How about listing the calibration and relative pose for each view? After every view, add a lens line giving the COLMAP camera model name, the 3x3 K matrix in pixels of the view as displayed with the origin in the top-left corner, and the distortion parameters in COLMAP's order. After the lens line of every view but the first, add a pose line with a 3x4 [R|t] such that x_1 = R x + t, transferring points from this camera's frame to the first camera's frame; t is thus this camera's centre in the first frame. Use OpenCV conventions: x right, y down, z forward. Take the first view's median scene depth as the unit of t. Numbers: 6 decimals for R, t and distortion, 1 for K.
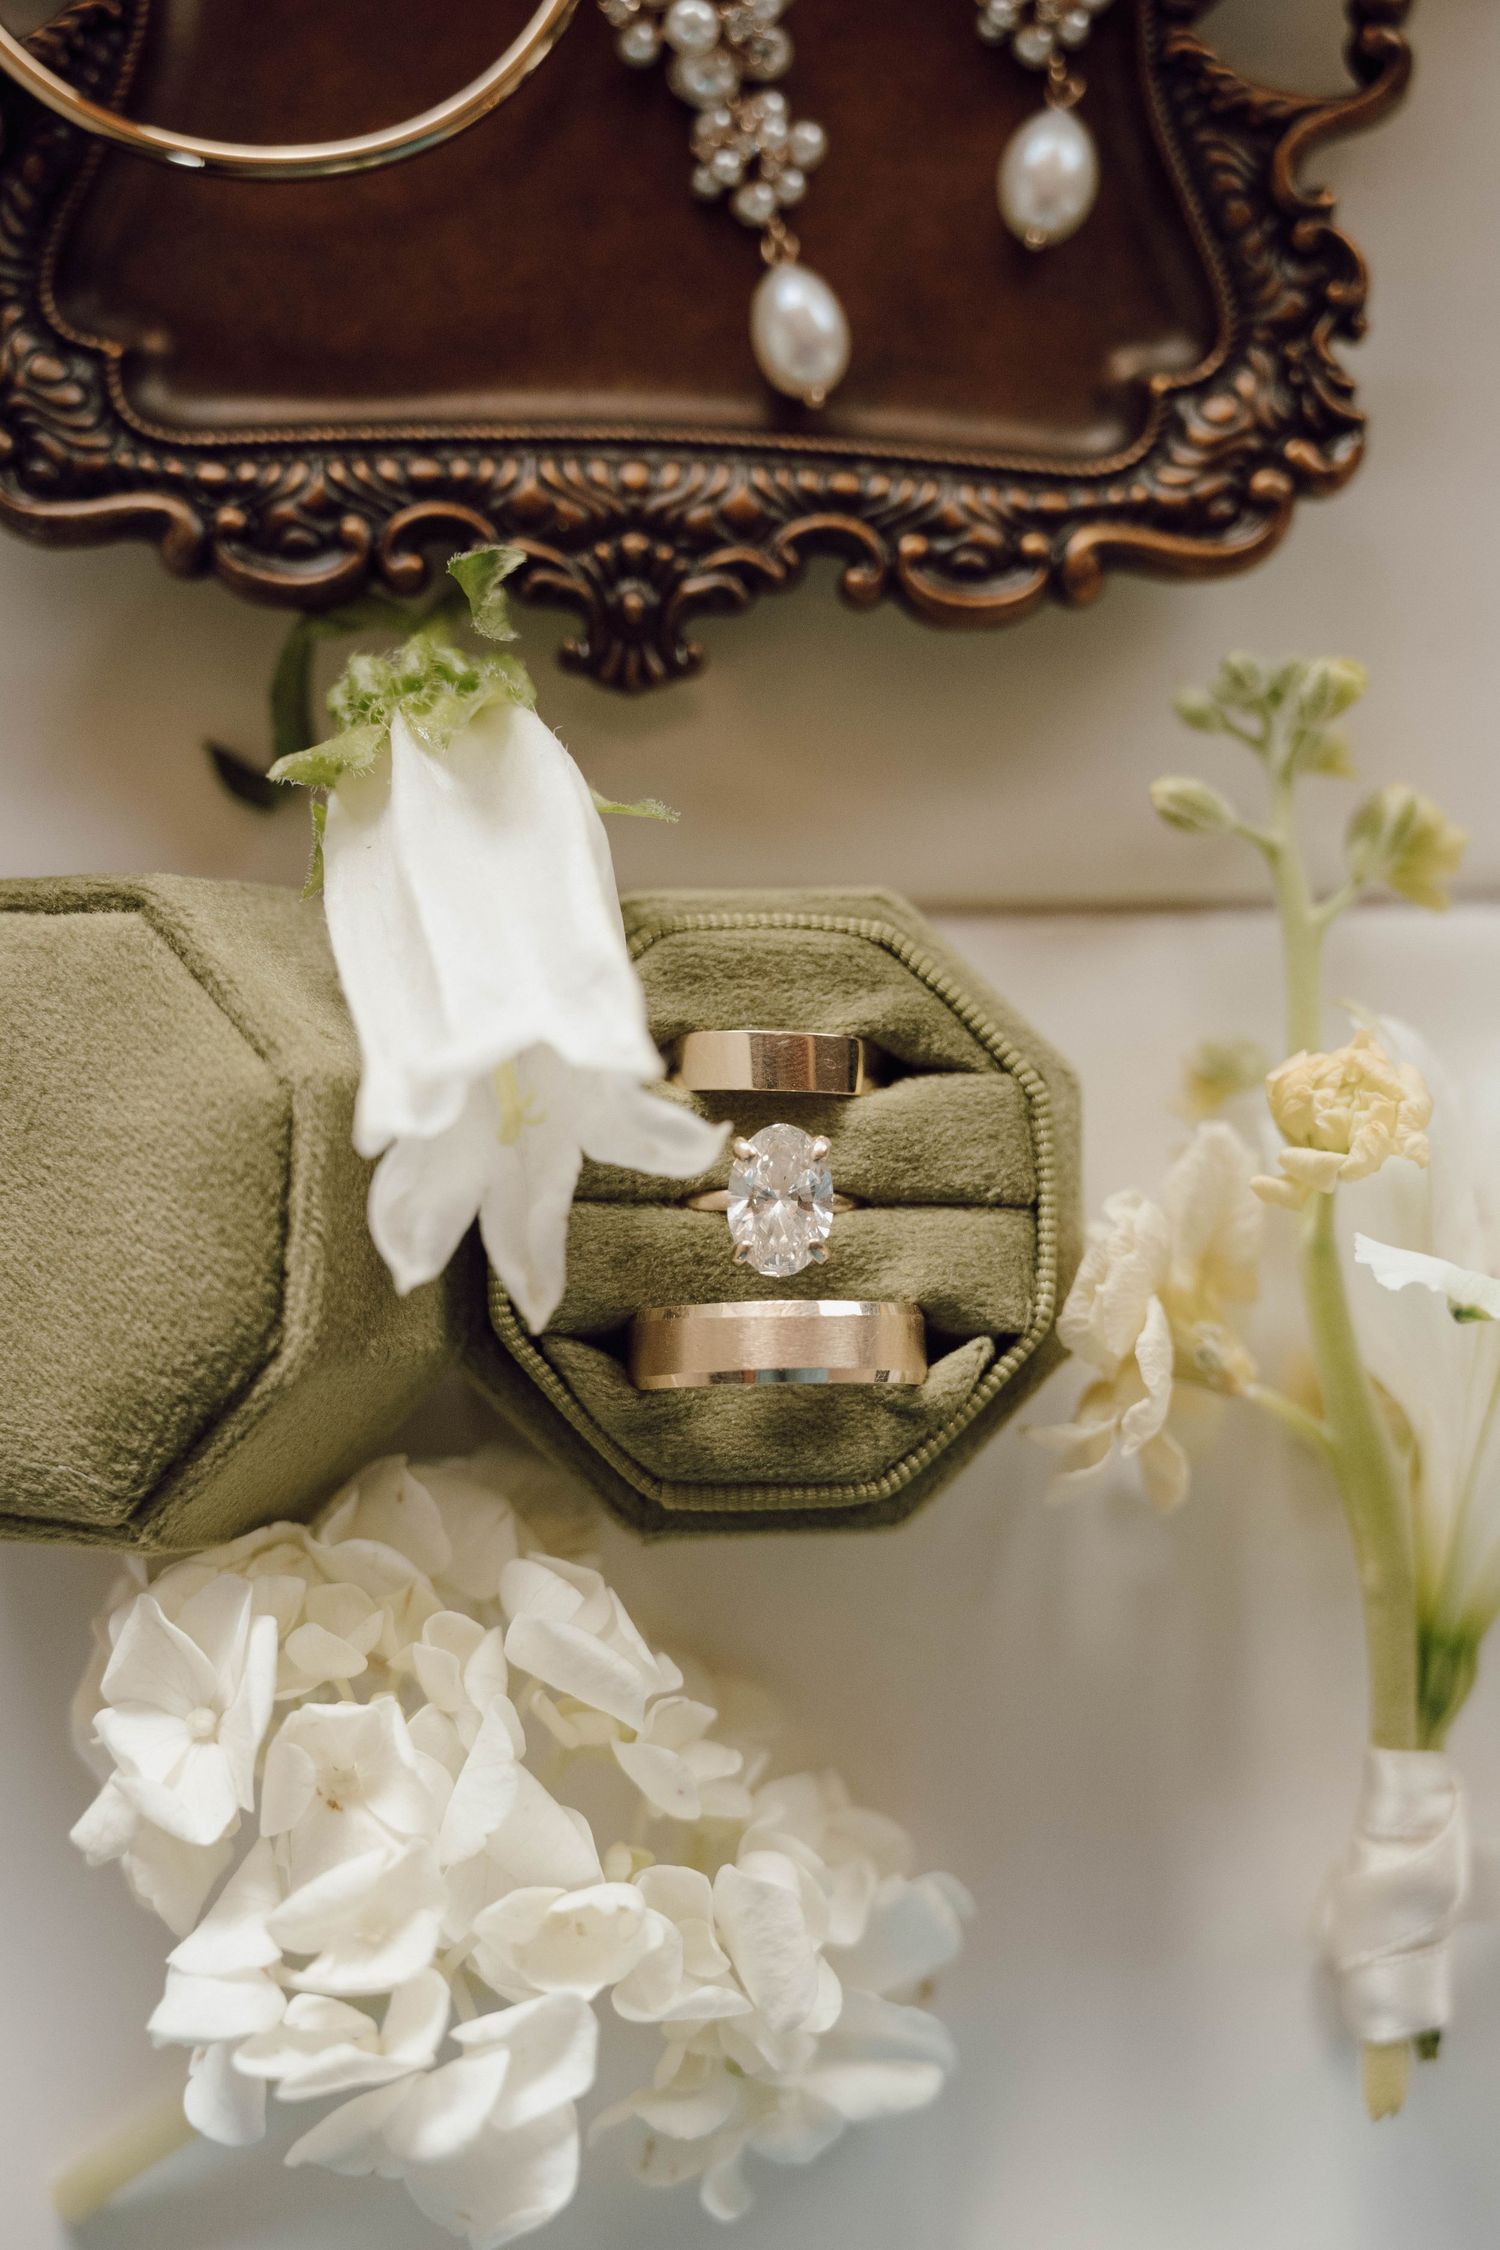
lens RADIAL K [[3031.3, 0, 750.0], [0, 3031.3, 1125.0], [0, 0, 1]] dist [0.000040, 0.033090]
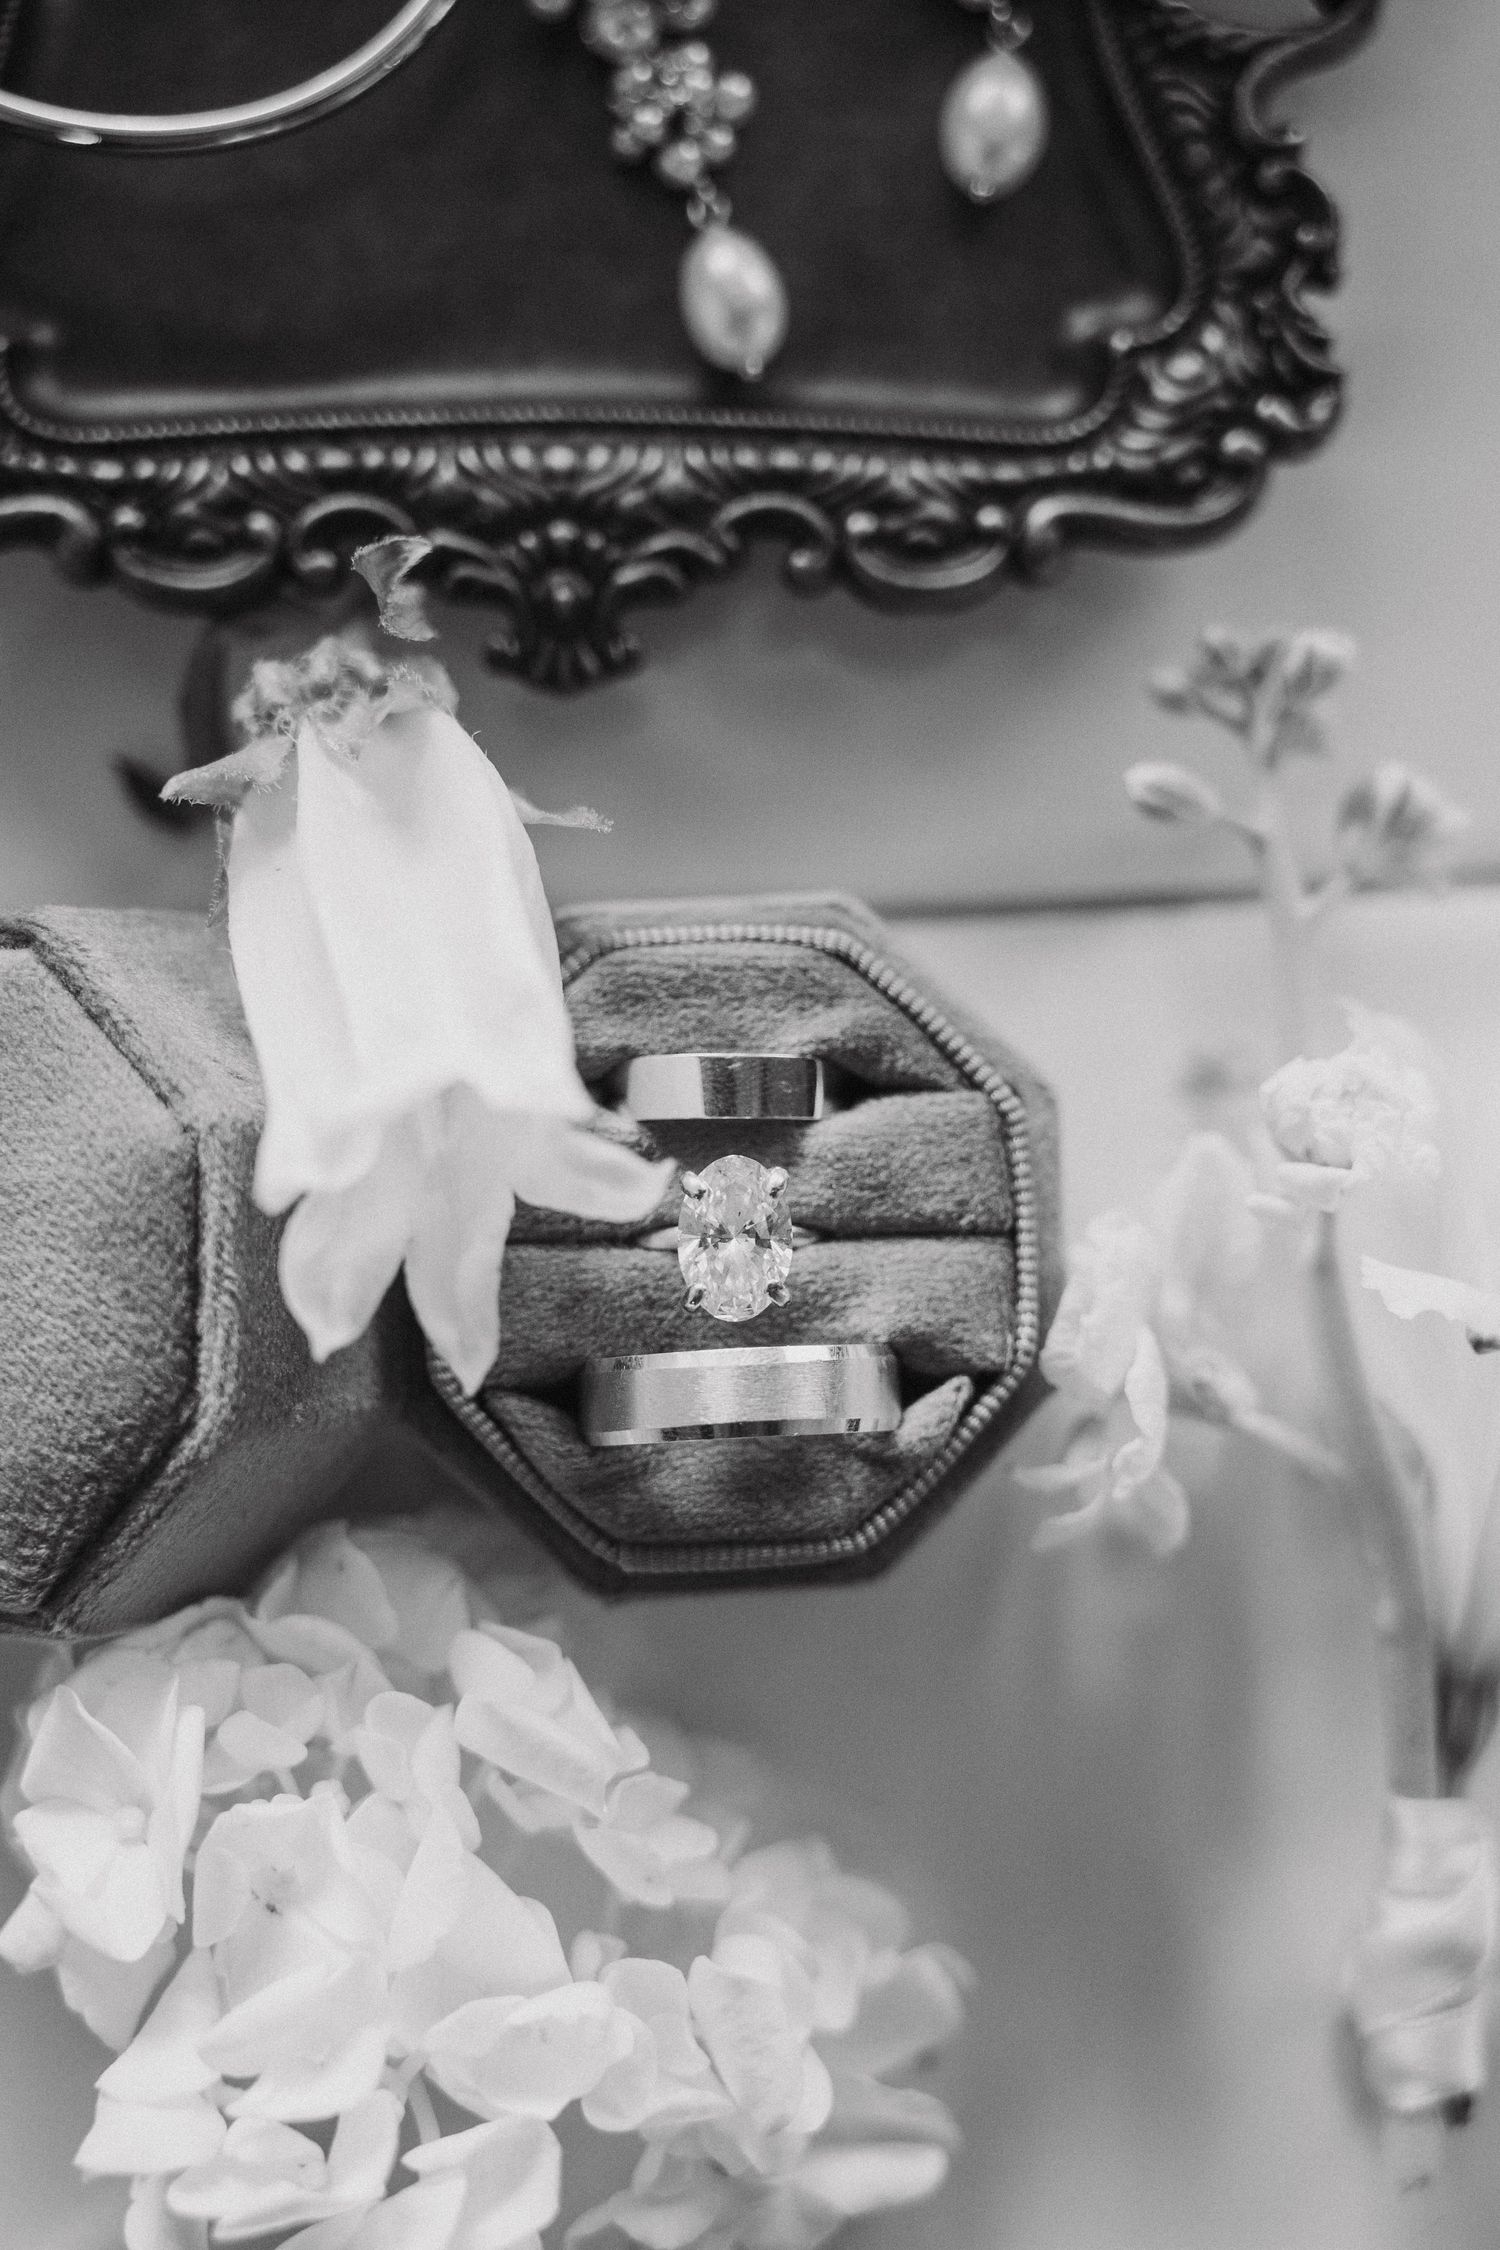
lens RADIAL K [[2822.5, 0, 750.0], [0, 2822.5, 1125.0], [0, 0, 1]] dist [0.002870, 0.019608]
pose [[0.999457, -0.032381, -0.006106, 0.020078], [0.032441, 0.999424, 0.009980, -0.017343], [0.005779, -0.010173, 0.999932, 0.137247]]
